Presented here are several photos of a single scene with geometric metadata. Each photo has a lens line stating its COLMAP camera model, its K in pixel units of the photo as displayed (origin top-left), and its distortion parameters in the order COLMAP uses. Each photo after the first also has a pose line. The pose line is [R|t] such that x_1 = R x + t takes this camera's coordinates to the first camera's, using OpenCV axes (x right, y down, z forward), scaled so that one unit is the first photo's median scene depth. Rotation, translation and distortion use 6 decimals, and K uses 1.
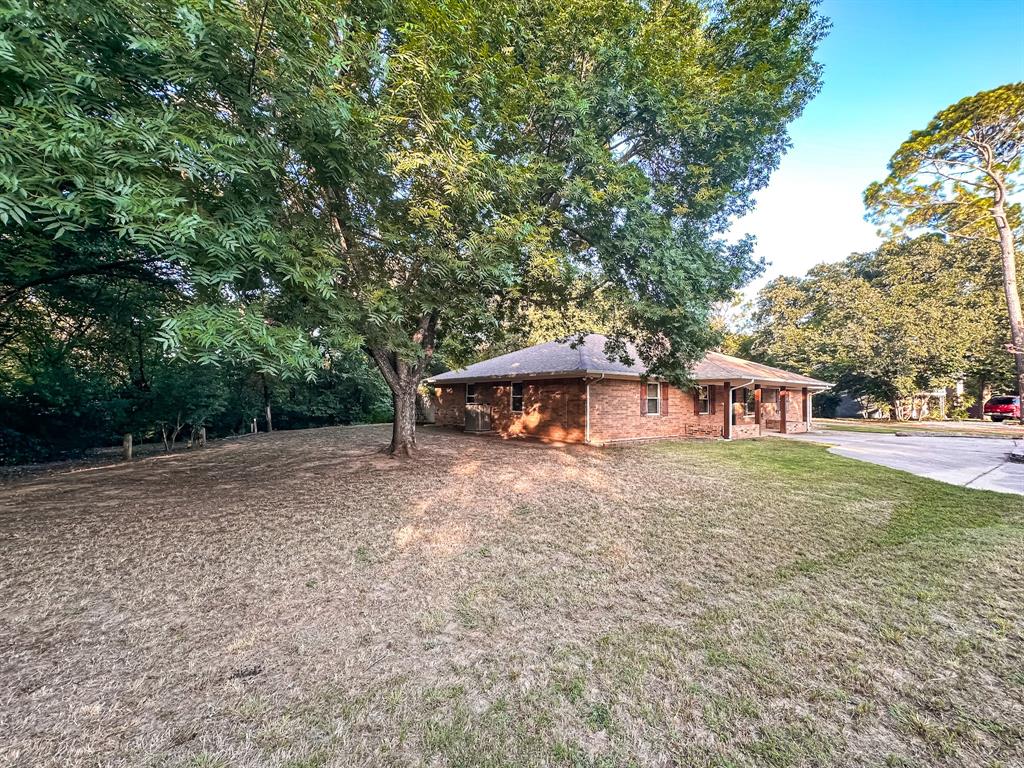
lens RADIAL K [[411.0, 0, 513.6], [0, 411.0, 373.7], [0, 0, 1]] dist [-0.013140, 0.000394]
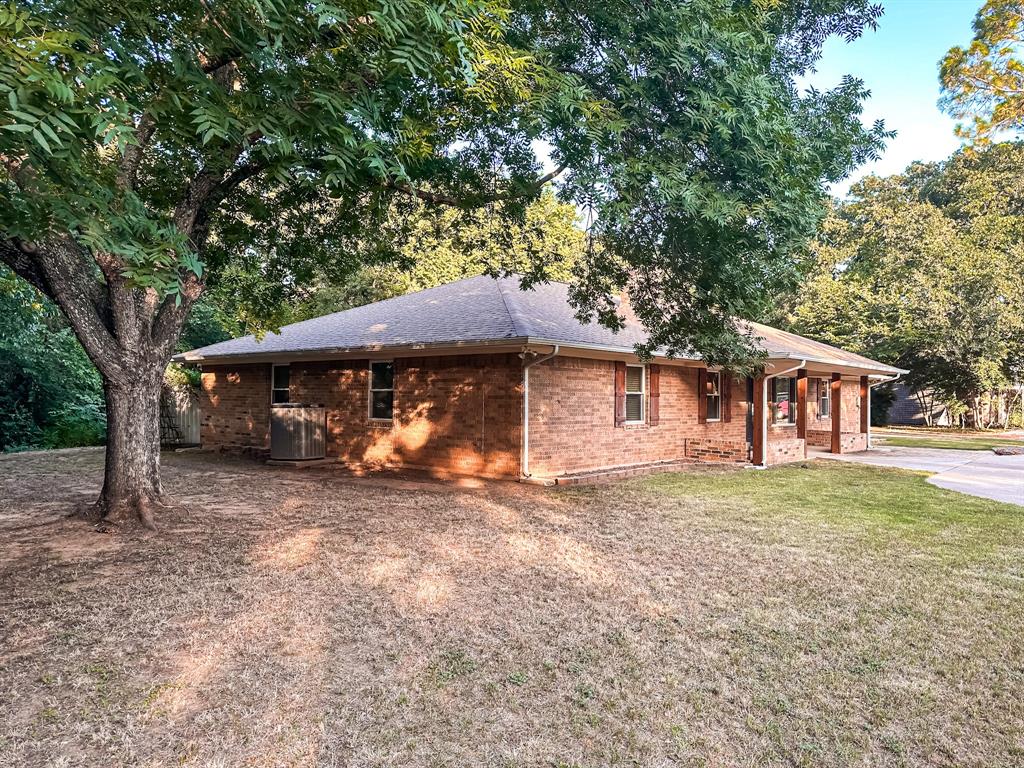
lens RADIAL K [[709.6, 0, 516.7], [0, 709.6, 375.8], [0, 0, 1]] dist [0.049114, -0.042897]
pose [[0.972534, 0.005238, 0.232703, -0.034442], [-0.013175, 0.999383, 0.032569, 0.008041], [-0.232389, -0.034740, 0.972002, 0.119093]]
